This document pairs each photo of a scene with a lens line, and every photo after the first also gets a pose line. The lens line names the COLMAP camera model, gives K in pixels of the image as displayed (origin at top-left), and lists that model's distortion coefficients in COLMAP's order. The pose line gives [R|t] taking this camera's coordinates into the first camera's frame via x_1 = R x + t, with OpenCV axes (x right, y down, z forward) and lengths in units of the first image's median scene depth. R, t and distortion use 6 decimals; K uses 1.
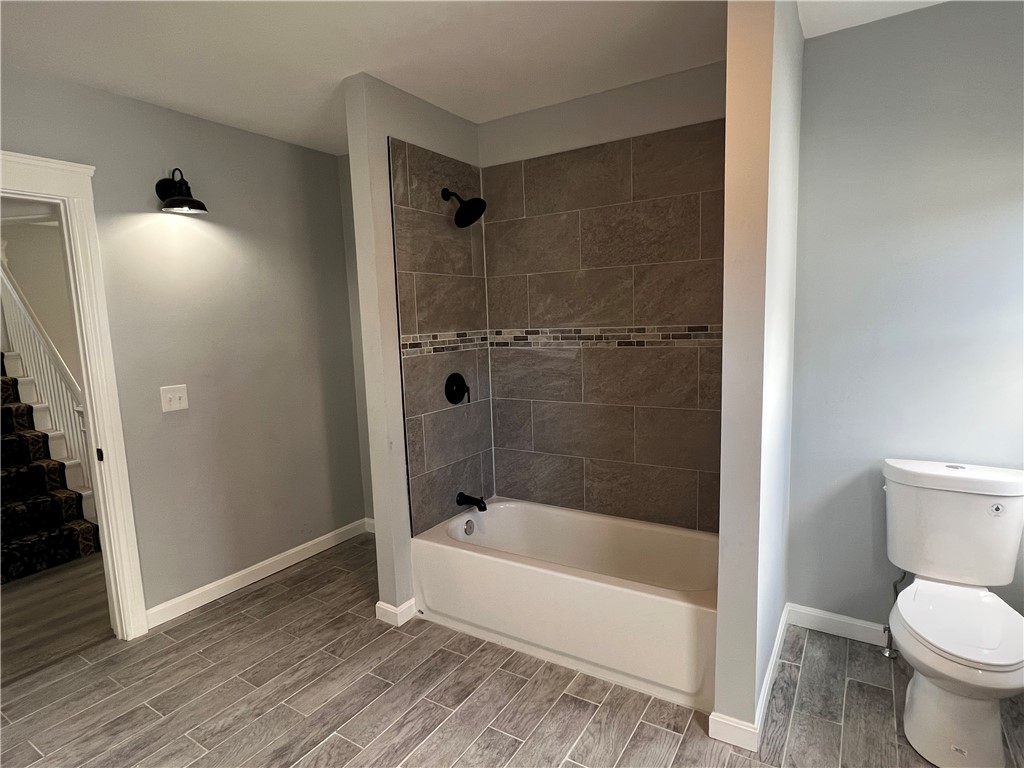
lens RADIAL K [[556.5, 0, 510.6], [0, 556.5, 388.5], [0, 0, 1]] dist [0.002901, 0.000150]
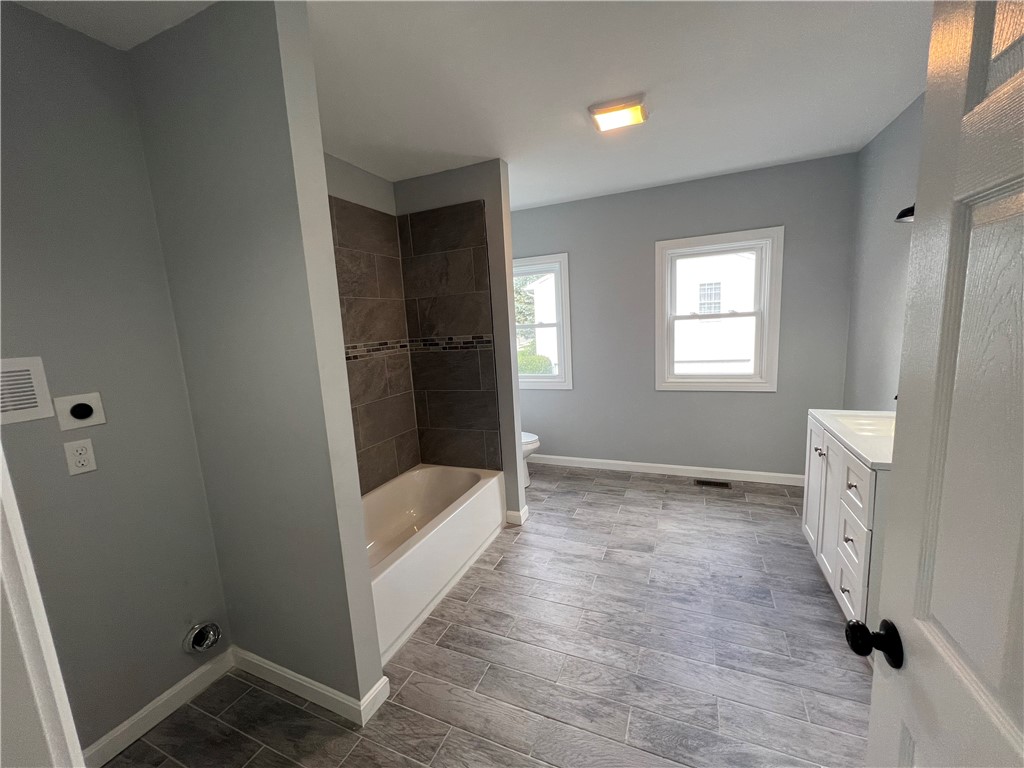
lens RADIAL K [[411.2, 0, 508.4], [0, 411.2, 385.1], [0, 0, 1]] dist [-0.001928, -0.000208]
pose [[-0.148983, -0.104436, 0.983309, -0.824568], [0.189731, 0.972912, 0.132078, -0.081557], [-0.970467, 0.206242, -0.125133, 0.835257]]
